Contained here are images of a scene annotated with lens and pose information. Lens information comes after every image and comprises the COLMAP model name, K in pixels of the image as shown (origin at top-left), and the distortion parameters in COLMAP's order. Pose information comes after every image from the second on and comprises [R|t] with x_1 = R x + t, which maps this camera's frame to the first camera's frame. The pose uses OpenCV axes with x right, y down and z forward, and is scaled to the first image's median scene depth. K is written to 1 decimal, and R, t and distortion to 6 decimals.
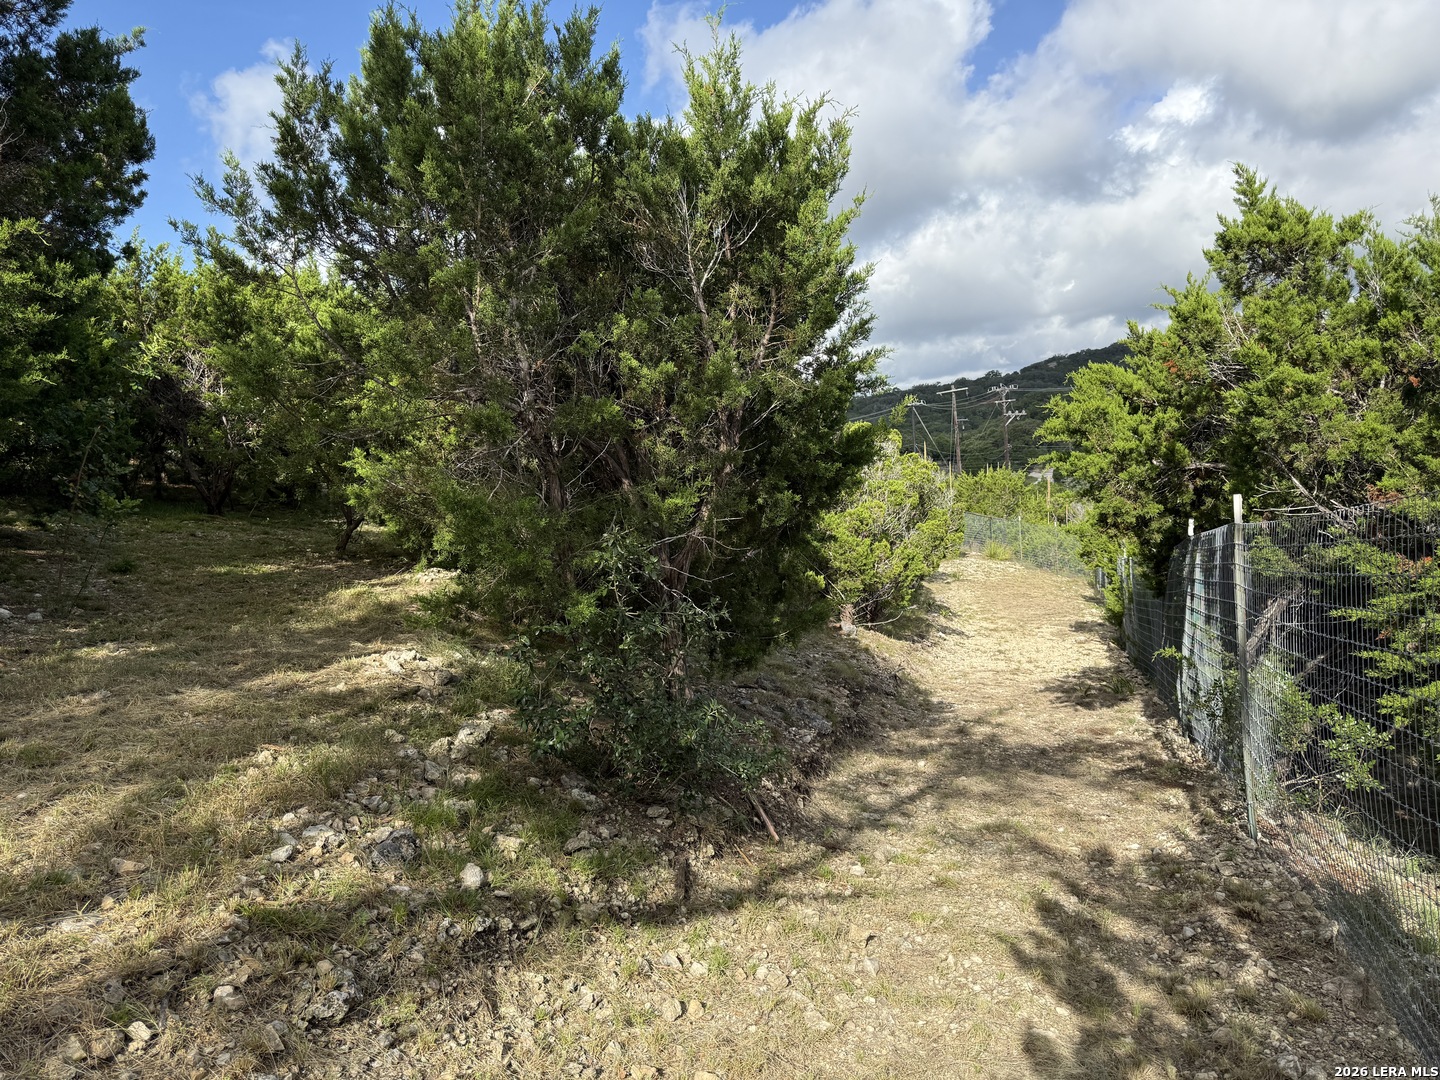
lens RADIAL K [[1032.3, 0, 711.2], [0, 1032.3, 537.1], [0, 0, 1]] dist [-0.005635, -0.004884]
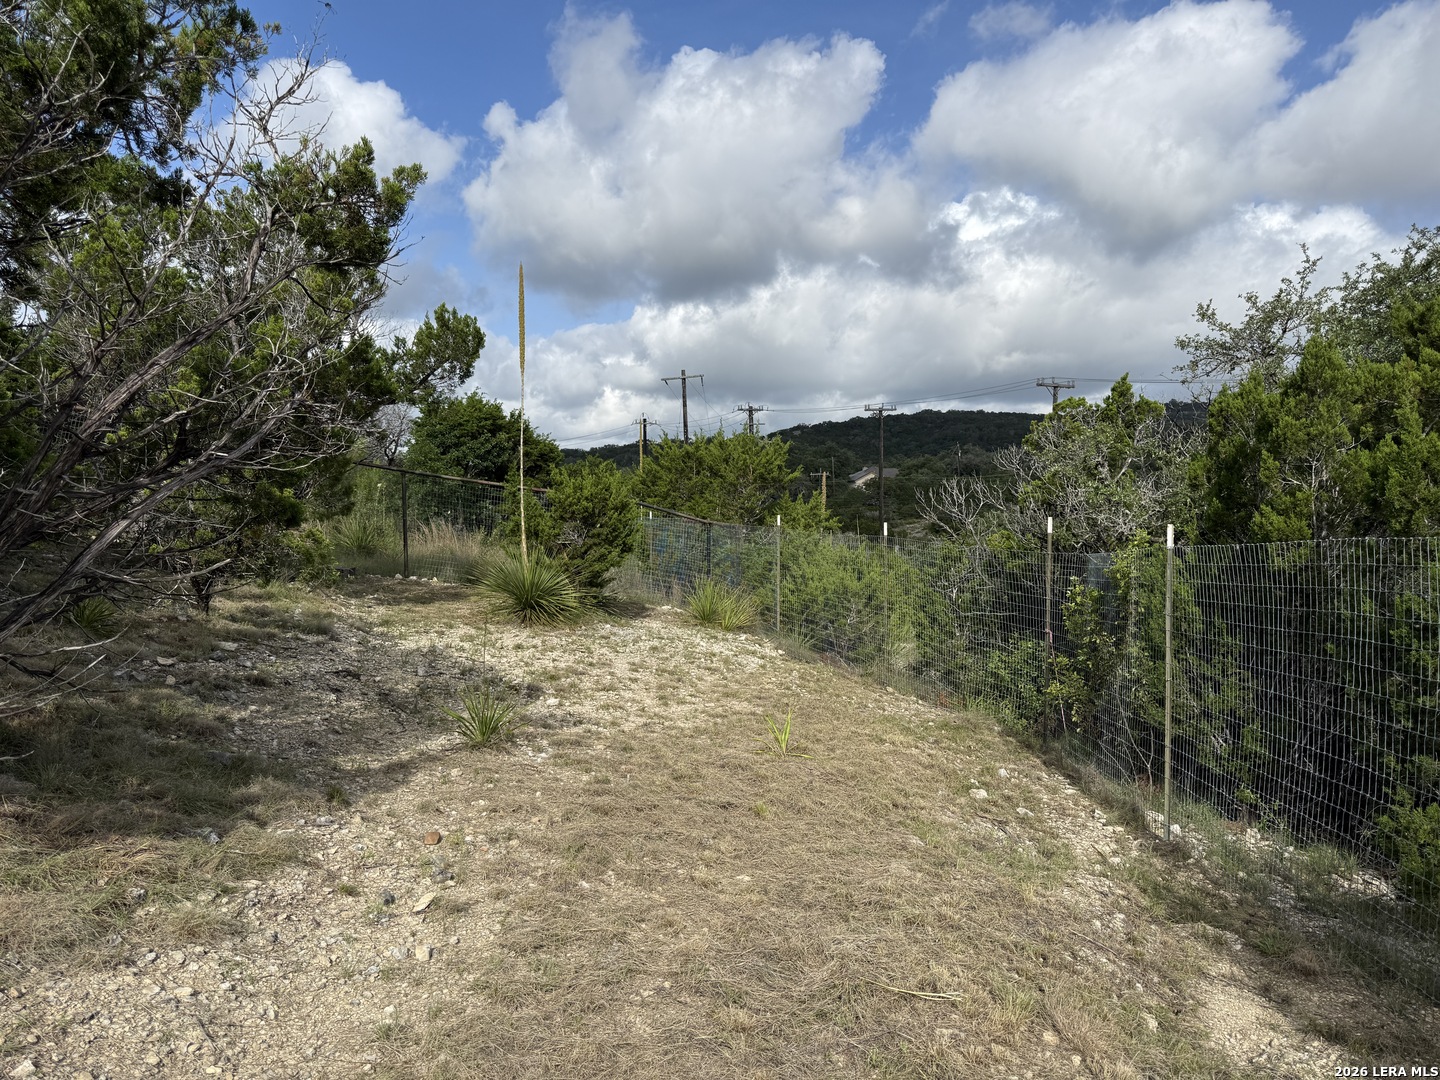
lens RADIAL K [[1032.3, 0, 719.8], [0, 1032.3, 538.9], [0, 0, 1]] dist [-0.005635, -0.004884]
pose [[0.966361, 0.068603, 0.247873, 0.411945], [-0.057302, 0.996974, -0.052530, 0.020943], [-0.250726, 0.036559, 0.967367, 1.427815]]
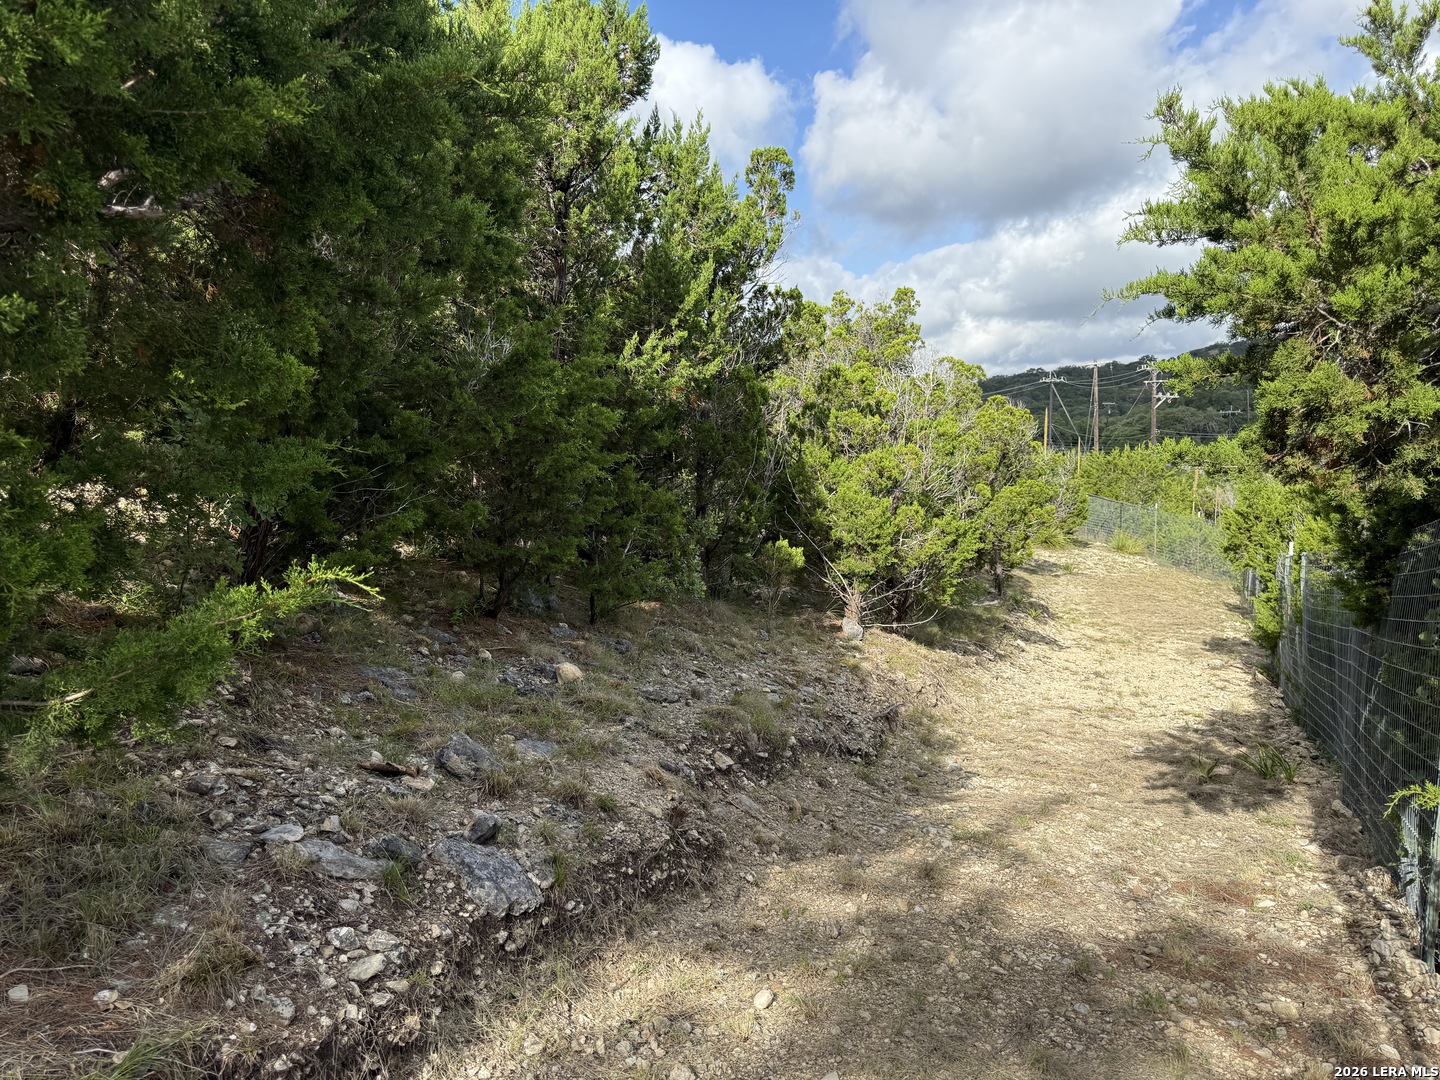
lens RADIAL K [[1032.3, 0, 726.2], [0, 1032.3, 547.2], [0, 0, 1]] dist [-0.005635, -0.004884]
pose [[0.991670, 0.067184, -0.109899, 0.100399], [-0.063246, 0.997238, 0.038940, 0.011127], [0.112212, -0.031665, 0.993180, 0.267999]]
